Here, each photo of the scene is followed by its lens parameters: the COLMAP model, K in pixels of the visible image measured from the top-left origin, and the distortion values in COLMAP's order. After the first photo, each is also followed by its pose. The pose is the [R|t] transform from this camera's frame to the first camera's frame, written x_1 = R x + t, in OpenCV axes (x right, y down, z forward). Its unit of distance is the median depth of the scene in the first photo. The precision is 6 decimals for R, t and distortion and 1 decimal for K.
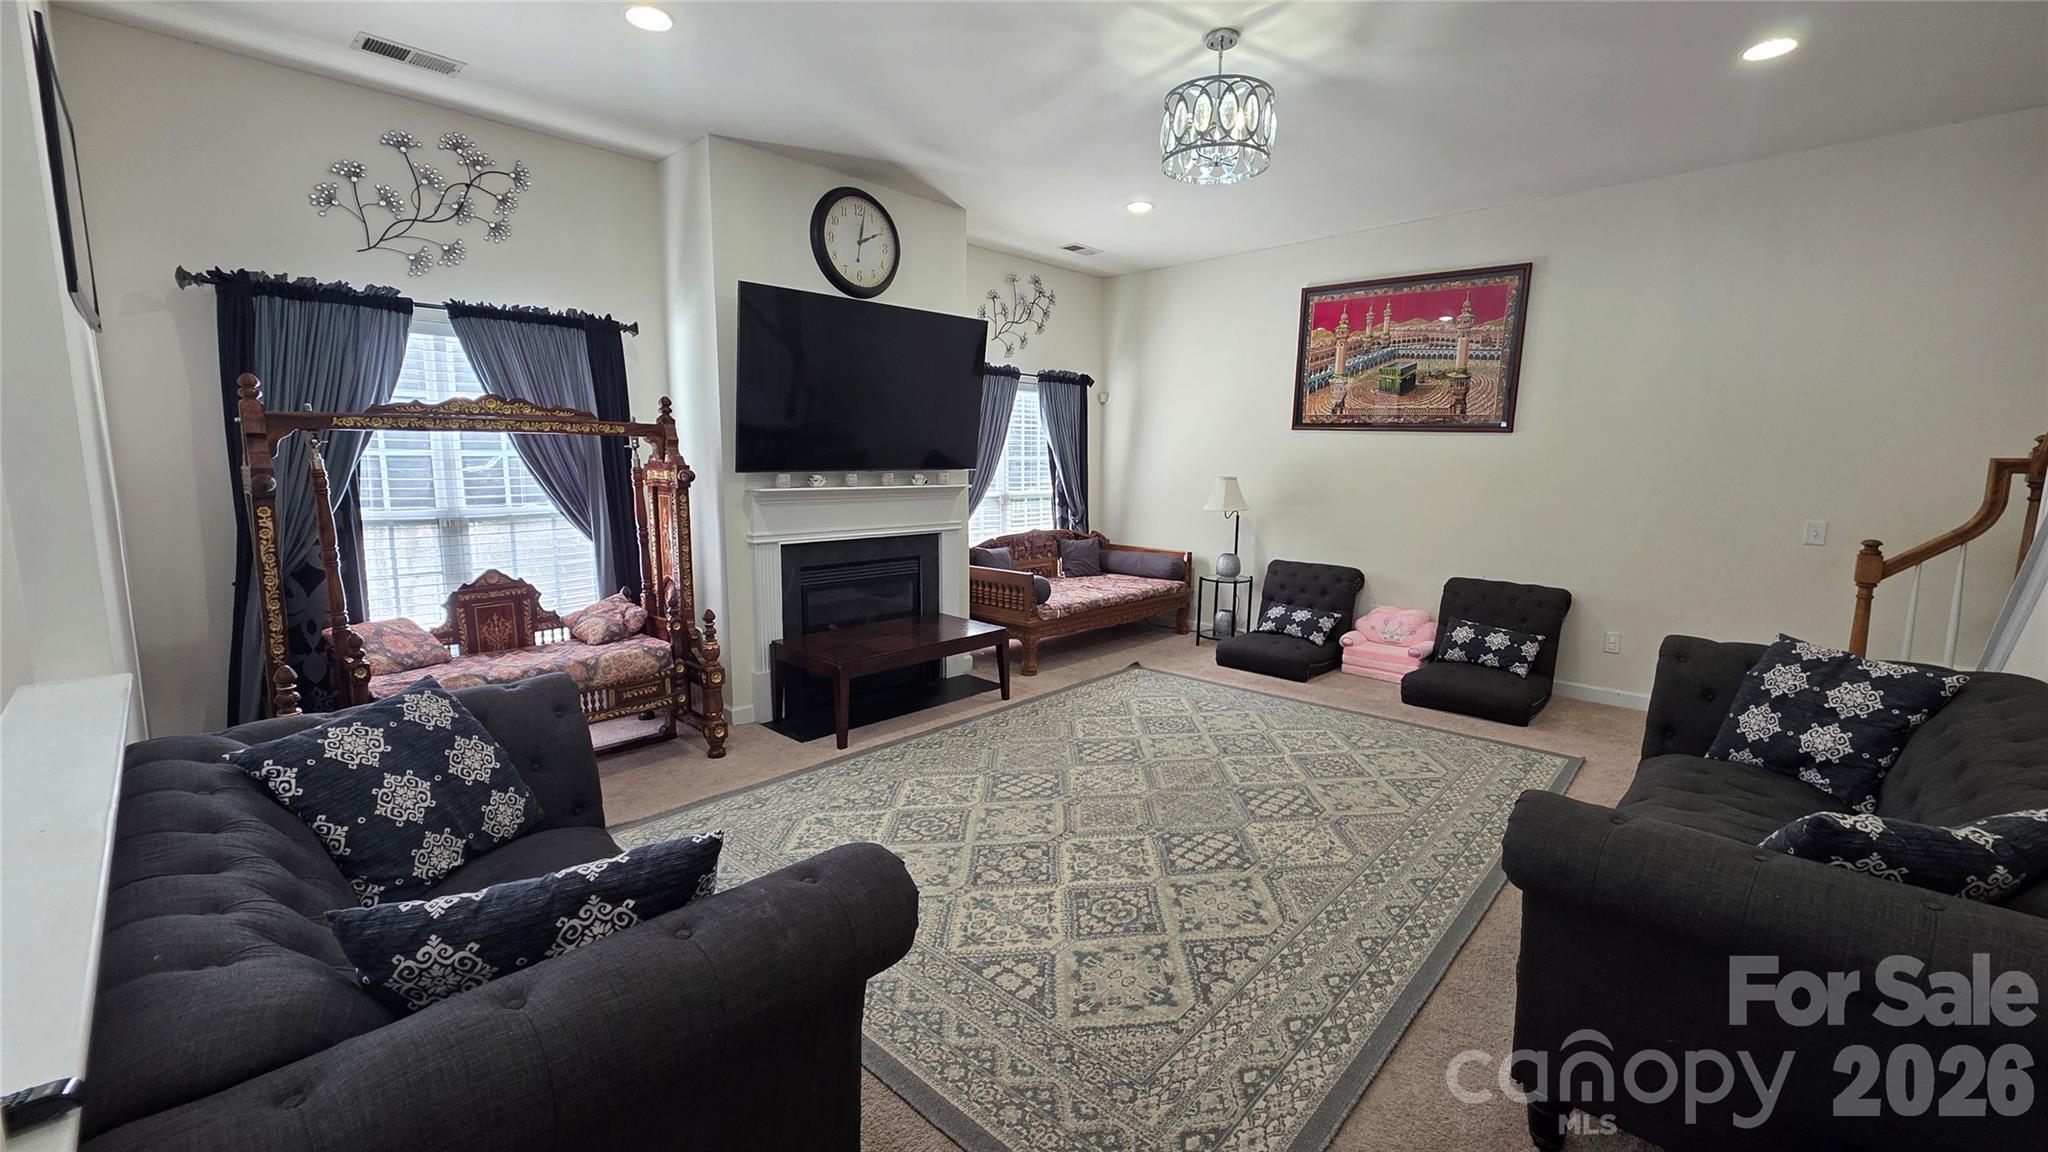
lens RADIAL K [[816.6, 0, 1025.4], [0, 816.6, 566.5], [0, 0, 1]] dist [-0.000795, -0.000305]
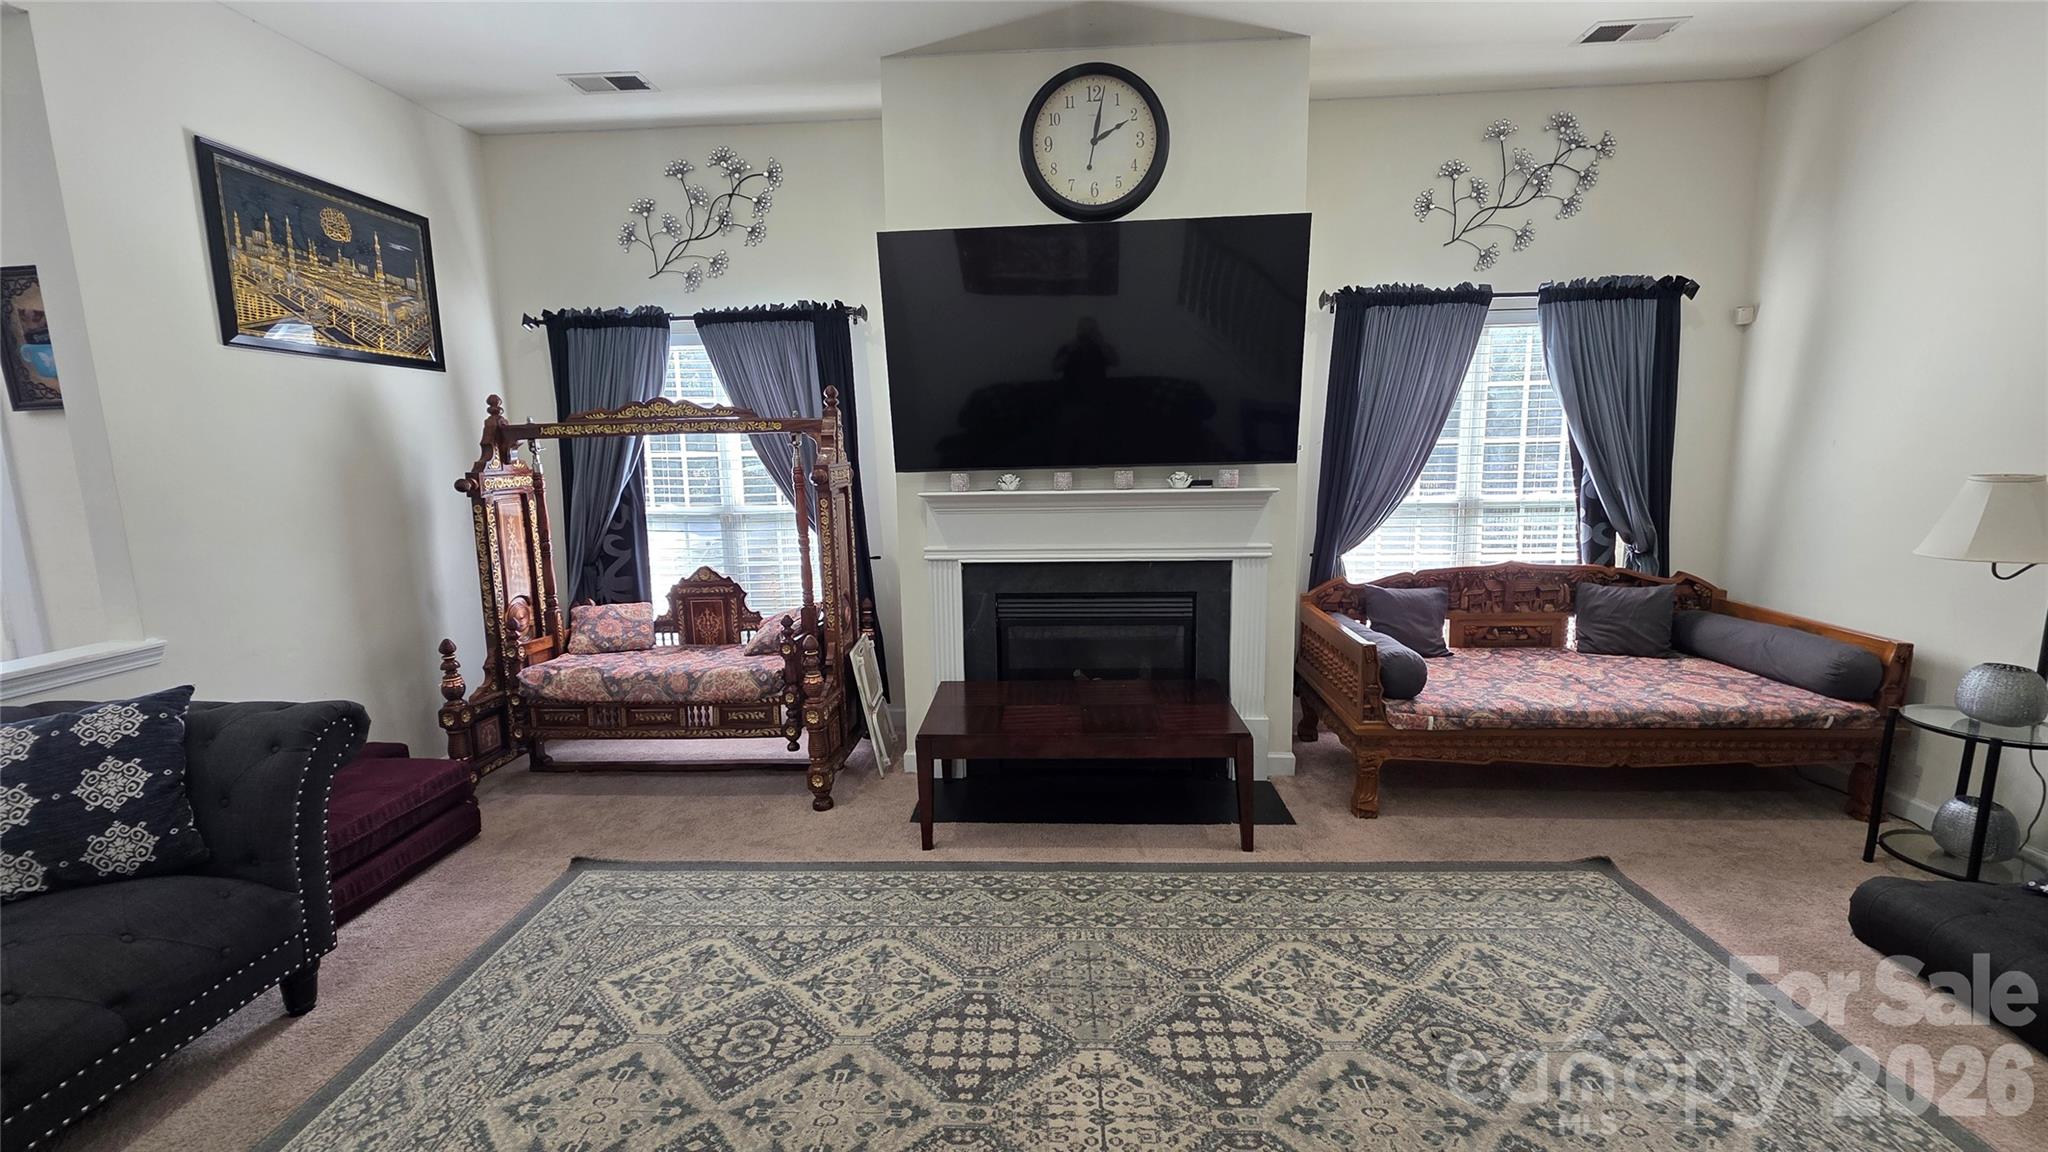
lens RADIAL K [[816.6, 0, 1012.9], [0, 816.6, 567.6], [0, 0, 1]] dist [-0.000795, -0.000305]
pose [[0.649588, 0.092598, -0.754626, 0.329119], [-0.076047, 0.995491, 0.056692, -0.070967], [0.756473, 0.020561, 0.653701, 0.524662]]
